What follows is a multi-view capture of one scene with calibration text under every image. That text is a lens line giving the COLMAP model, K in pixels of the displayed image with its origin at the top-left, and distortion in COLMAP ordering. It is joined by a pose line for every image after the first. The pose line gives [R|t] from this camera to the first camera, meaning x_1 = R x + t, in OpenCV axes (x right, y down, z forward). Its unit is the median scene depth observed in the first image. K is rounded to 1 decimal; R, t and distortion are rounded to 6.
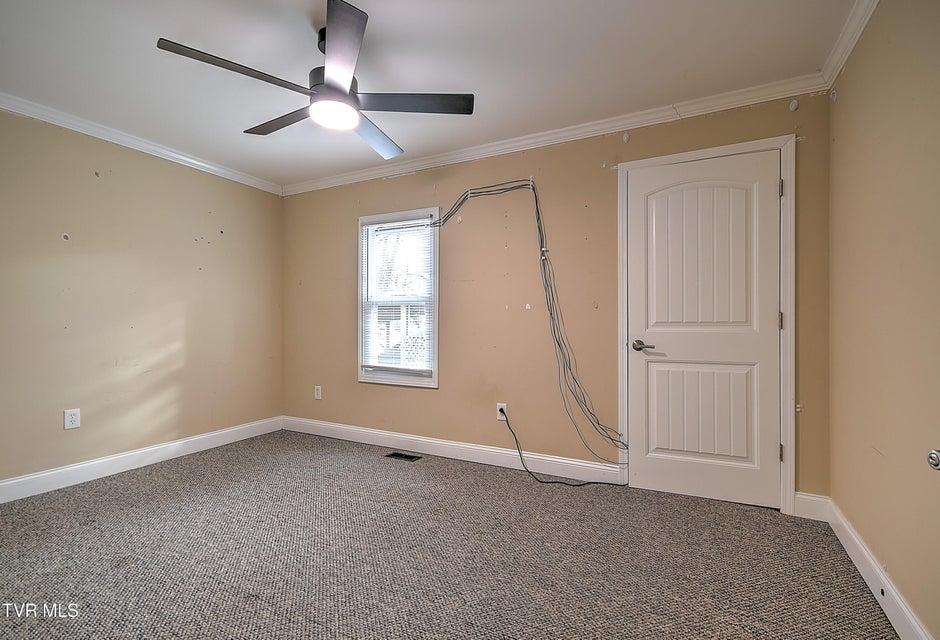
lens RADIAL K [[416.6, 0, 485.4], [0, 416.6, 323.0], [0, 0, 1]] dist [0.006741, -0.007030]
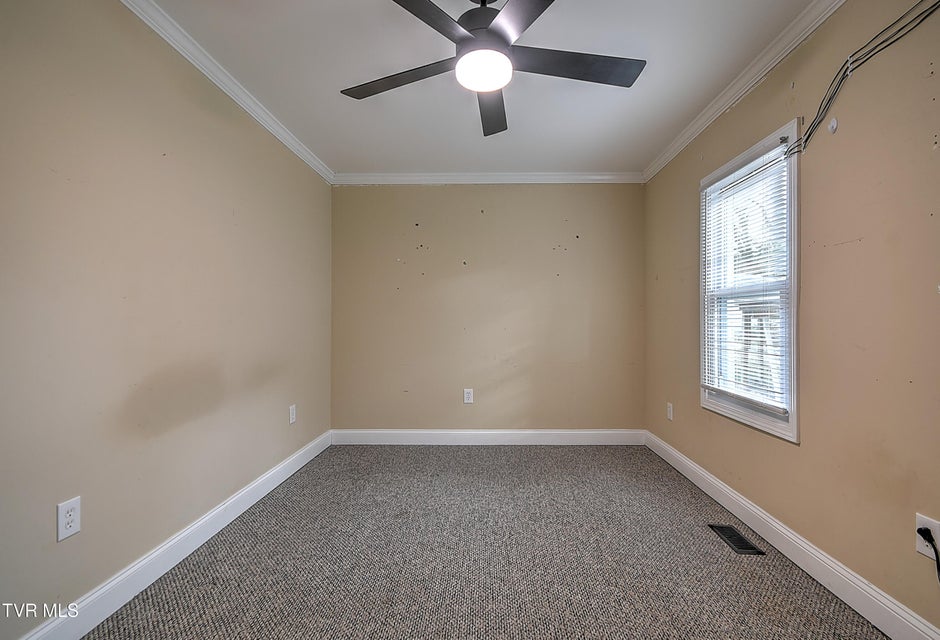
lens RADIAL K [[416.6, 0, 469.8], [0, 416.6, 322.6], [0, 0, 1]] dist [0.006741, -0.007030]
pose [[0.419940, -0.003813, -0.907544, 0.208500], [-0.000379, 0.999990, -0.004376, -0.002739], [0.907552, 0.002182, 0.419934, 0.368519]]
